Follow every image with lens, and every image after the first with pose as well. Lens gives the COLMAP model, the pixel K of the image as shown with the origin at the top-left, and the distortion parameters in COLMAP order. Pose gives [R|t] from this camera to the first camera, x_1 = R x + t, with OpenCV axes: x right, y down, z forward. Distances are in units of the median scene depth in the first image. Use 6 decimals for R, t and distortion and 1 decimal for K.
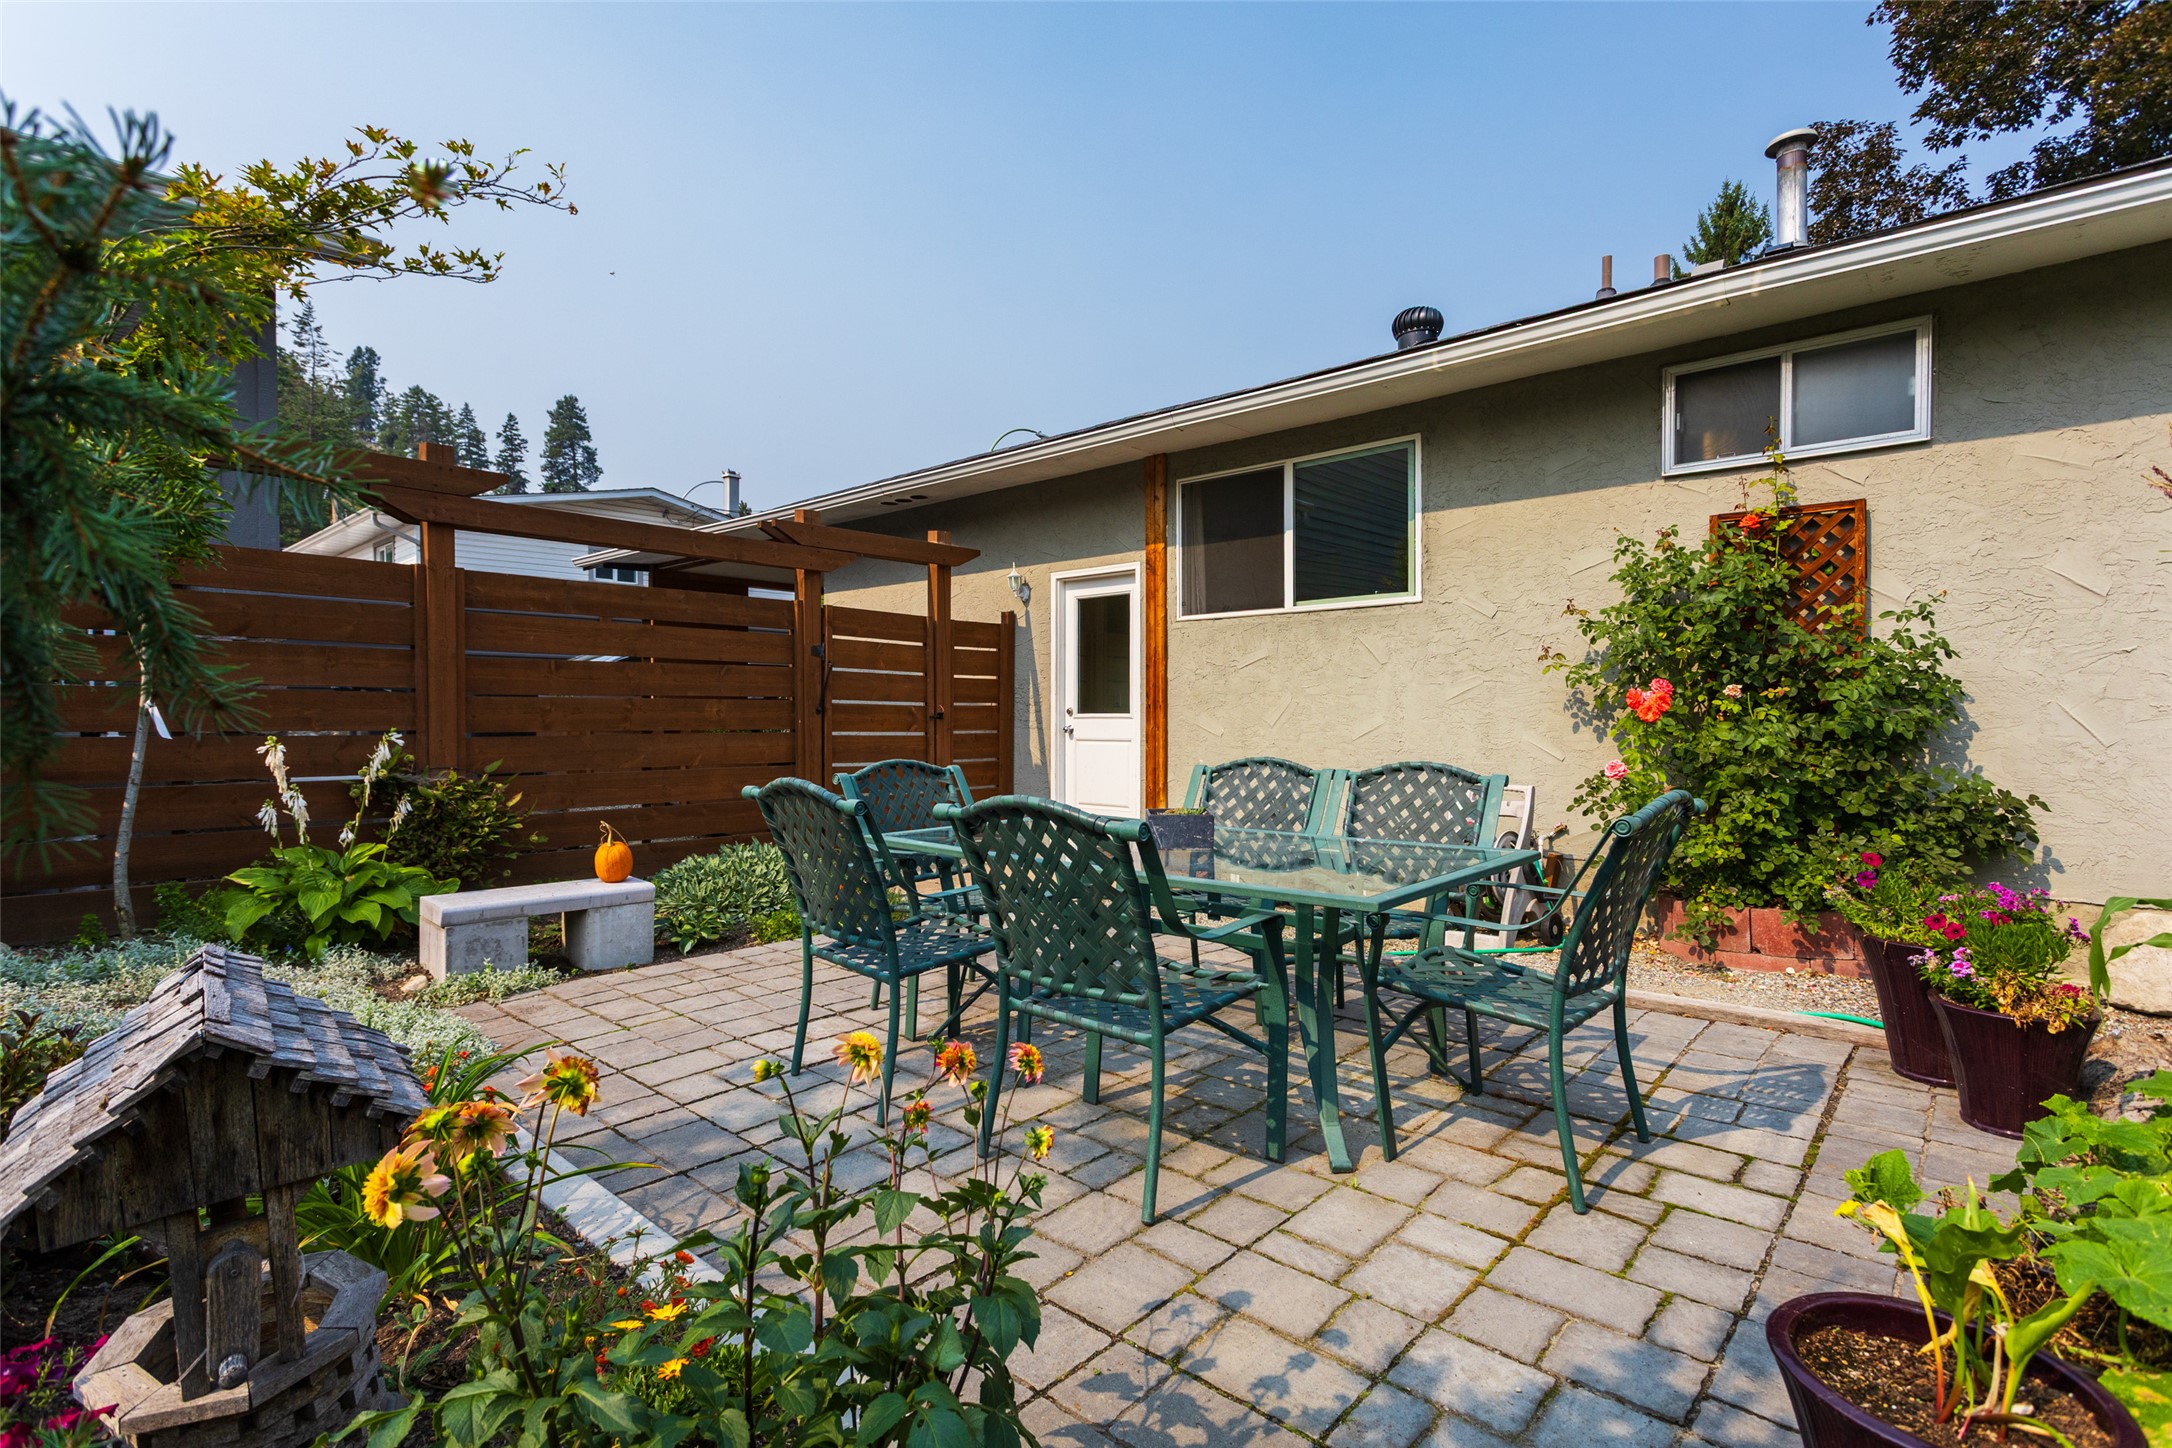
lens RADIAL K [[1055.3, 0, 1086.0], [0, 1055.3, 724.0], [0, 0, 1]] dist [0.033240, 0.000161]
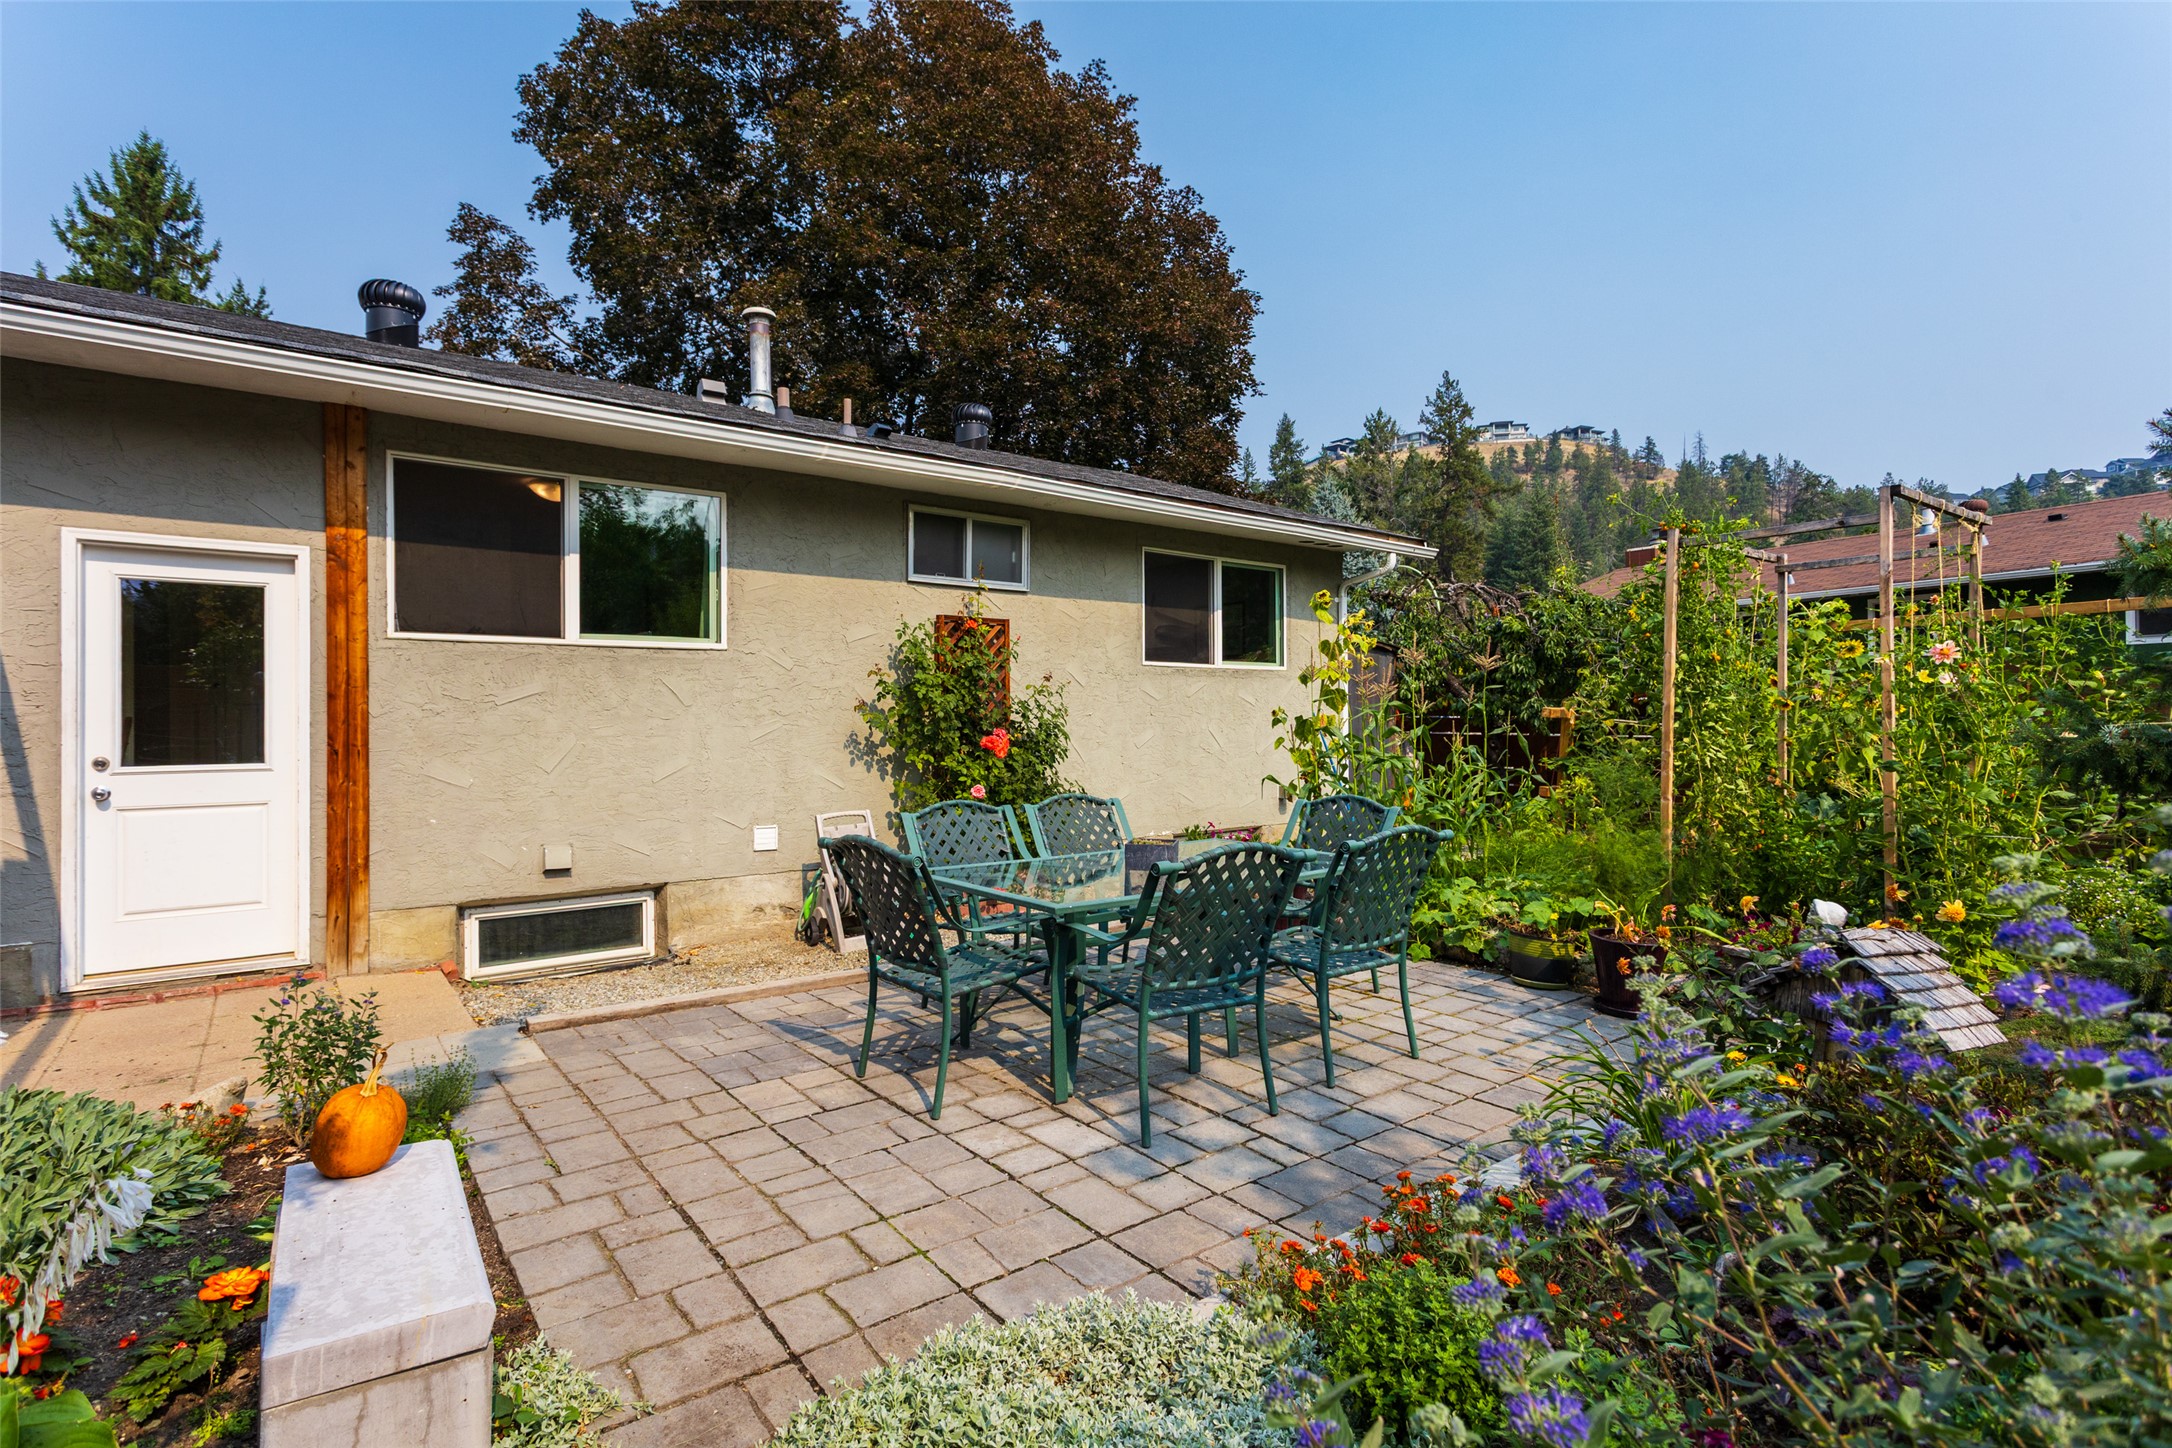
lens RADIAL K [[1037.7, 0, 1086.0], [0, 1037.7, 724.0], [0, 0, 1]] dist [-0.003706, 0.000603]
pose [[0.177784, -0.007148, 0.984044, -0.595563], [0.011257, 0.999923, 0.005230, -0.038097], [-0.984005, 0.010148, 0.177851, 0.416691]]
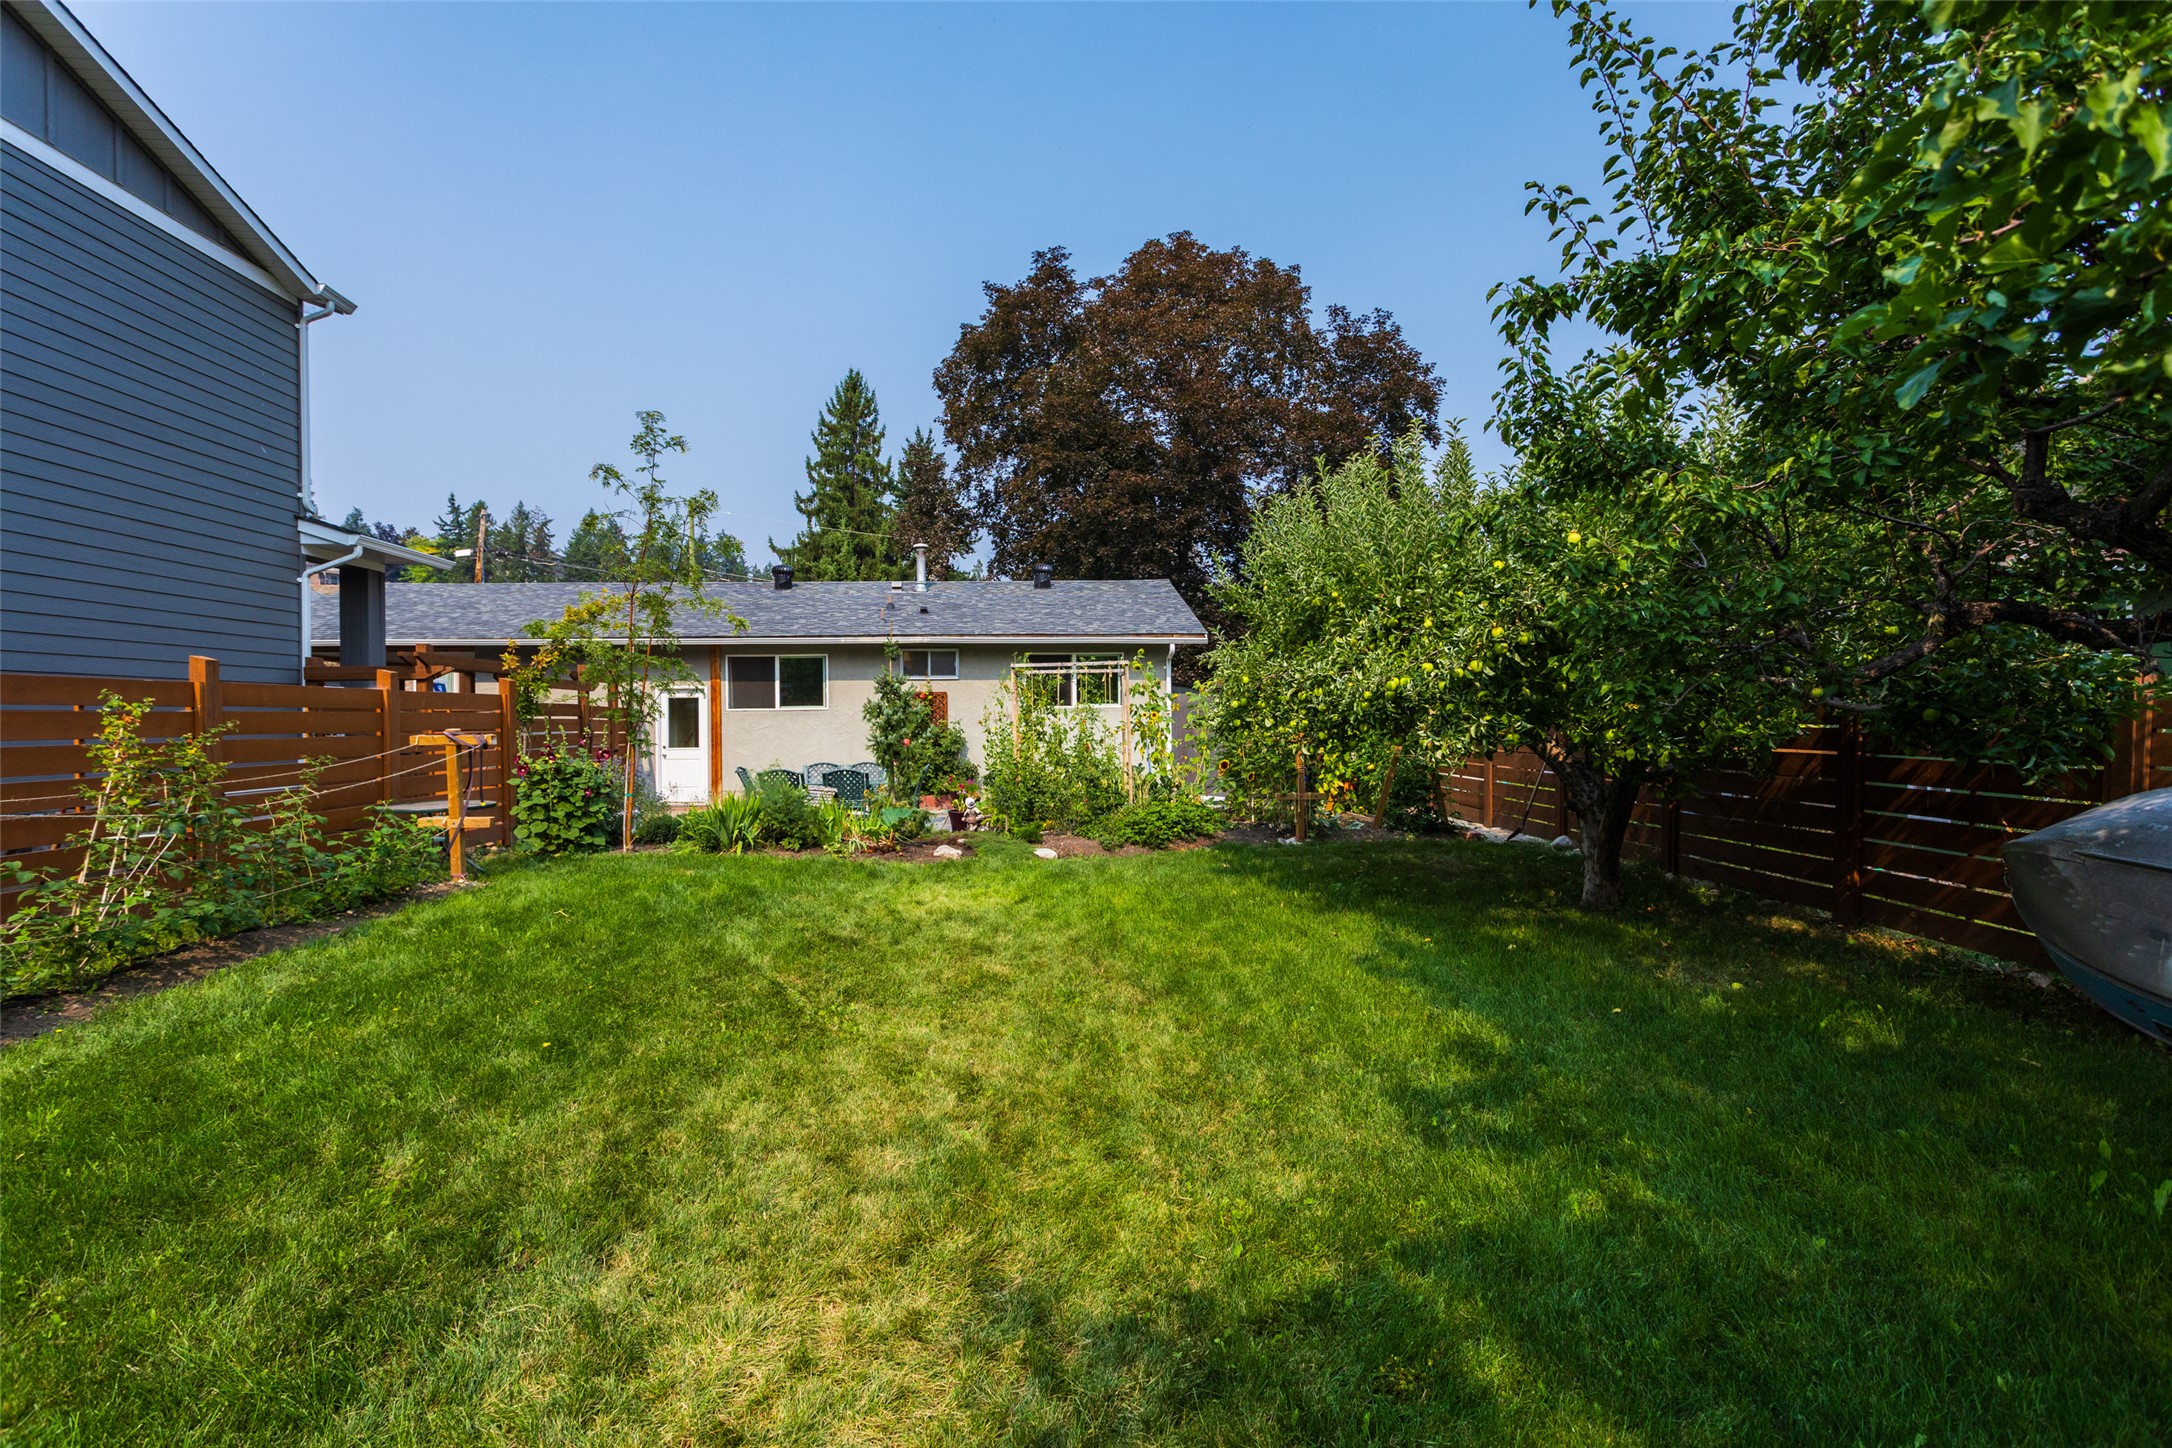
lens RADIAL K [[1055.3, 0, 1086.0], [0, 1055.3, 724.0], [0, 0, 1]] dist [0.033240, 0.000161]
pose [[0.711506, -0.018744, 0.702430, -1.170258], [0.013292, 0.999824, 0.013217, -0.095394], [-0.702554, -0.000068, 0.711630, -1.516976]]
